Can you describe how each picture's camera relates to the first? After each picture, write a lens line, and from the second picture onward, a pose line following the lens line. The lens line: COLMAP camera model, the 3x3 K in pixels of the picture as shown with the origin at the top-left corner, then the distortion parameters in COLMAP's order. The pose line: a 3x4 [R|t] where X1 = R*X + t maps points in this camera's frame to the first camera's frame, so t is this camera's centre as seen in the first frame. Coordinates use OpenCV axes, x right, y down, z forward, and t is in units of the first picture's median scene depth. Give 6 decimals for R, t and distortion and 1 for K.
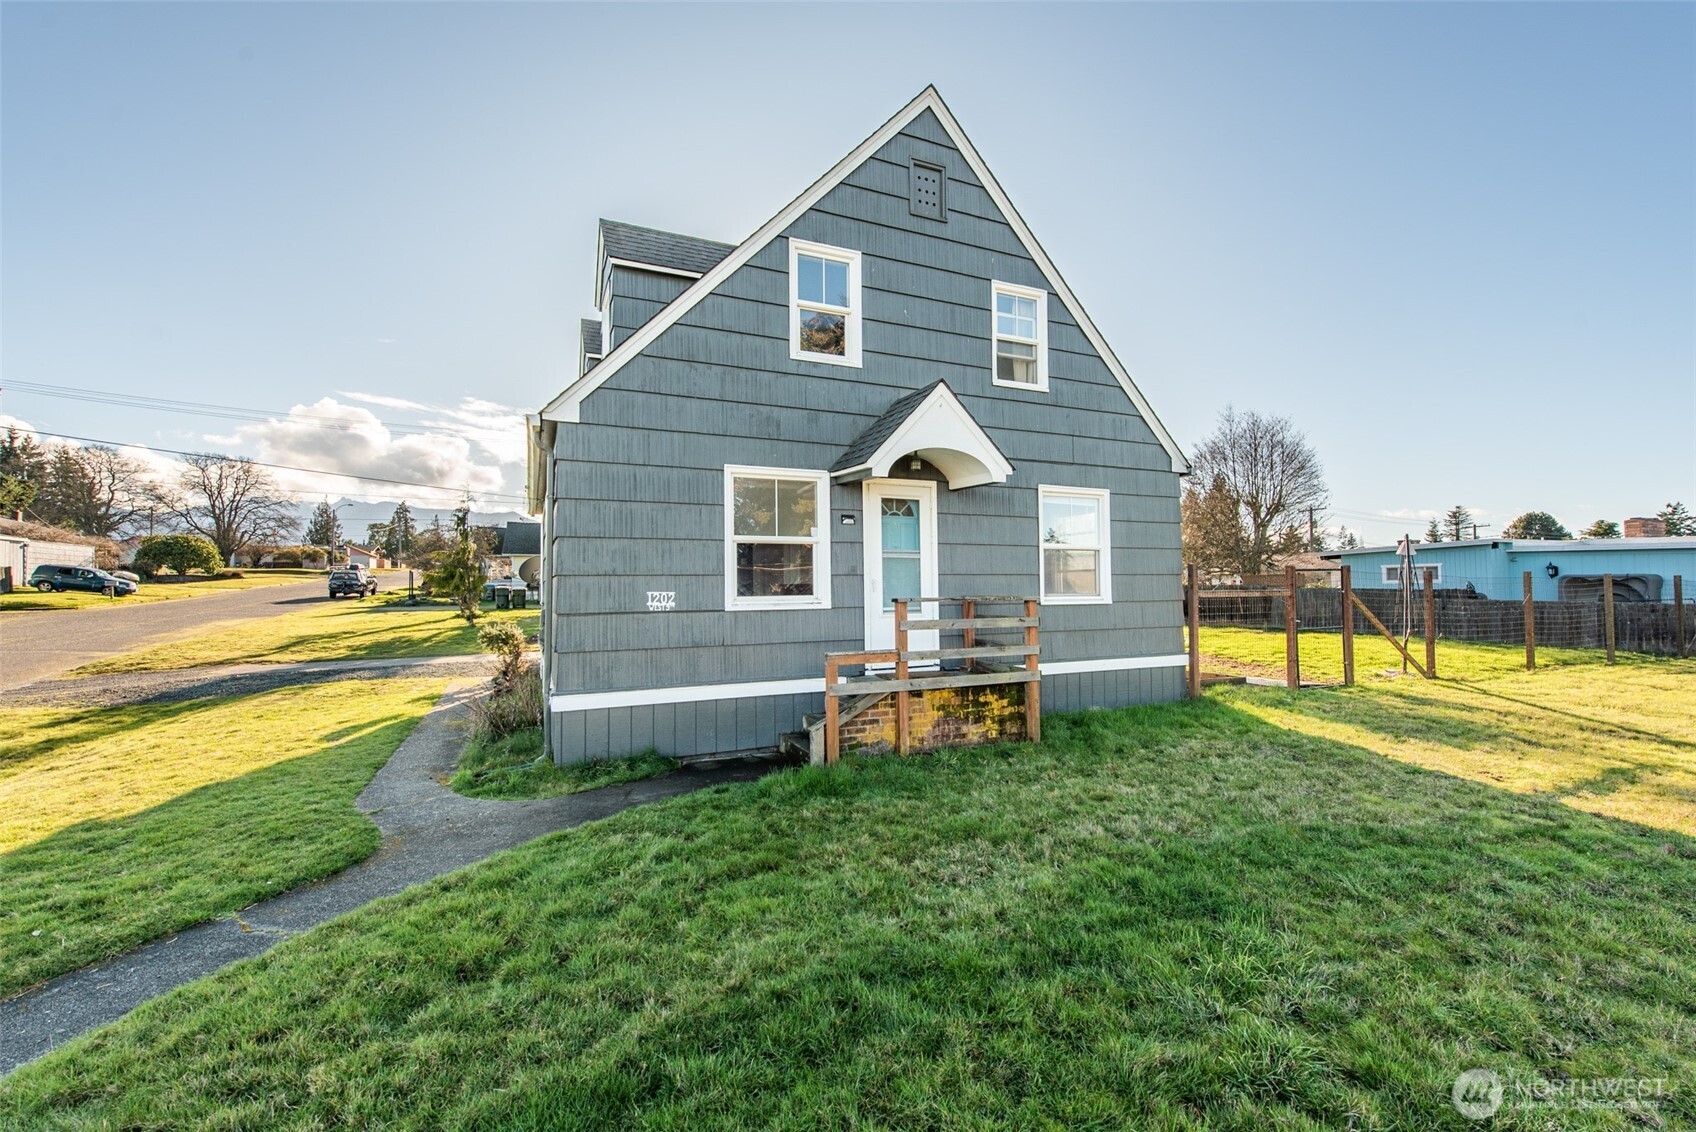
lens RADIAL K [[730.4, 0, 846.9], [0, 730.4, 568.6], [0, 0, 1]] dist [0.007610, 0.000450]
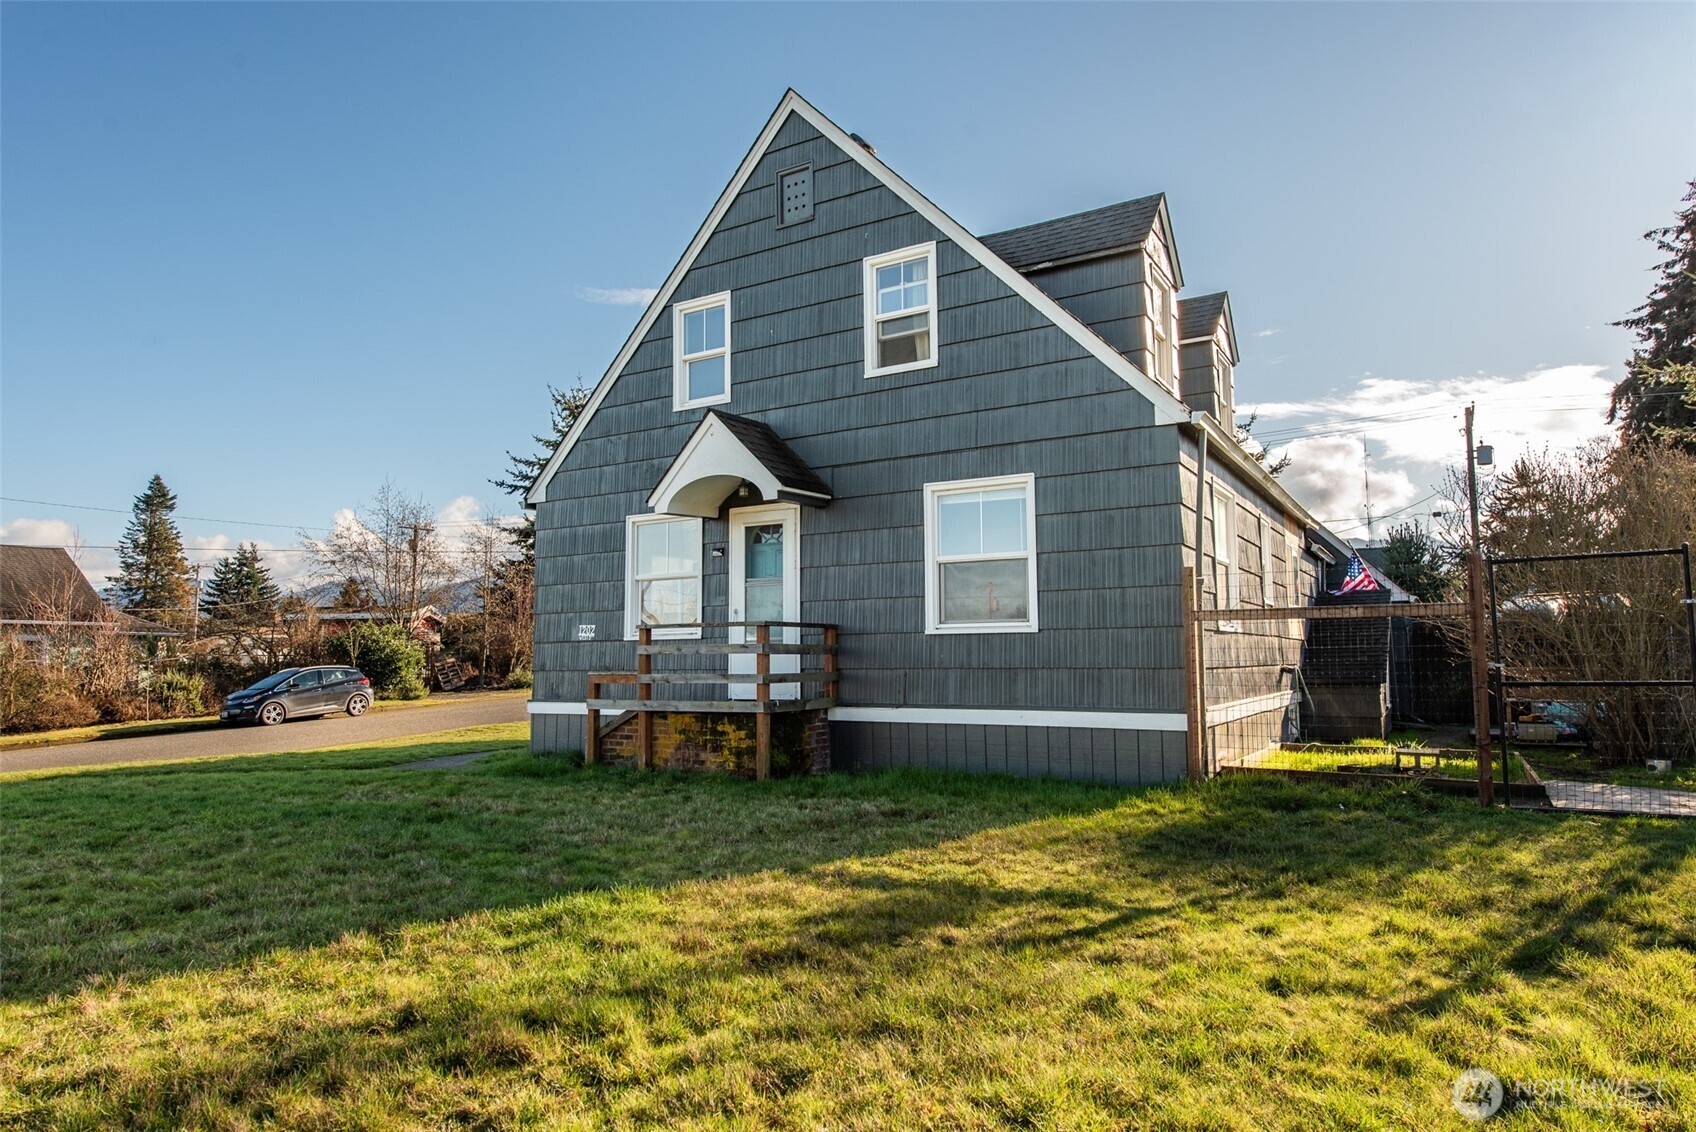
lens RADIAL K [[1035.6, 0, 835.9], [0, 1035.6, 567.0], [0, 0, 1]] dist [0.004022, 0.000672]
pose [[0.546991, -0.071754, -0.834058, 1.142203], [0.028150, 0.997333, -0.067339, 0.049664], [0.836665, 0.013355, 0.547552, 0.296947]]
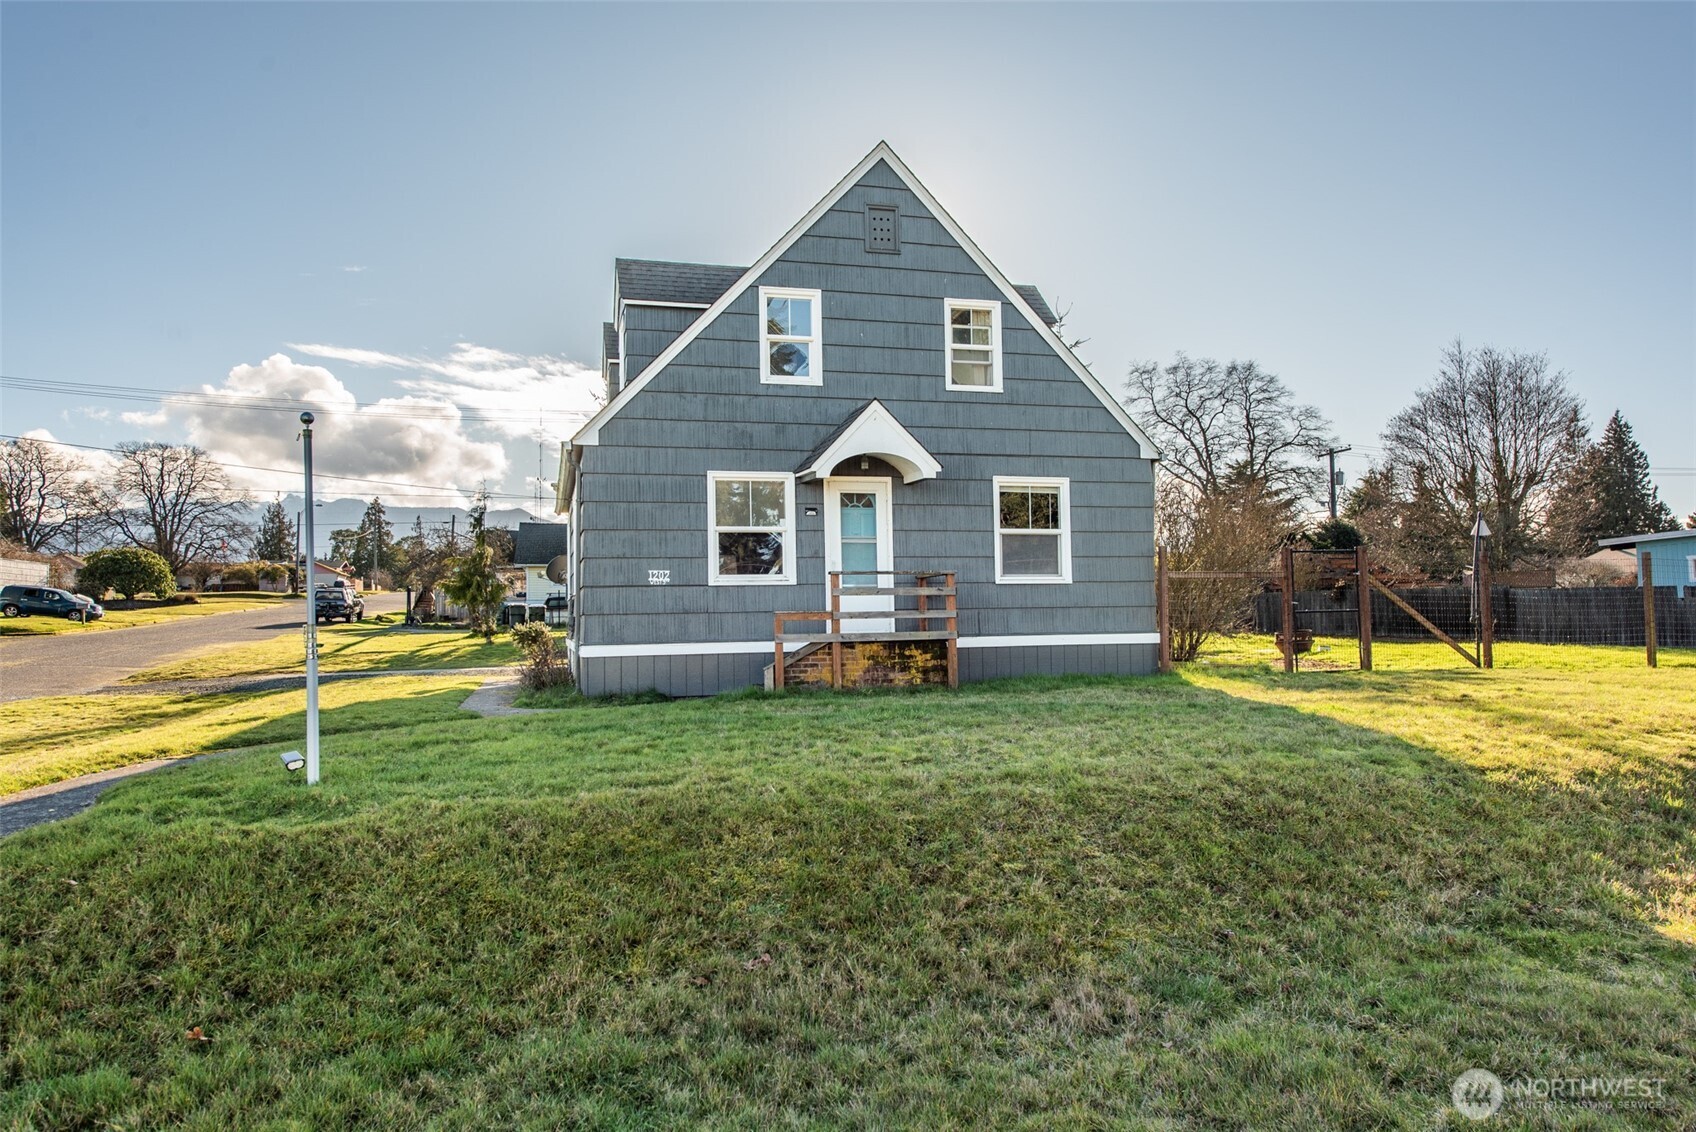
lens RADIAL K [[1165.4, 0, 834.4], [0, 1165.4, 564.7], [0, 0, 1]] dist [0.014930, -0.001618]
pose [[0.986066, -0.015879, -0.165592, 0.314246], [0.012491, 0.999691, -0.021481, 0.055253], [0.165882, 0.019113, 0.985960, -0.787776]]
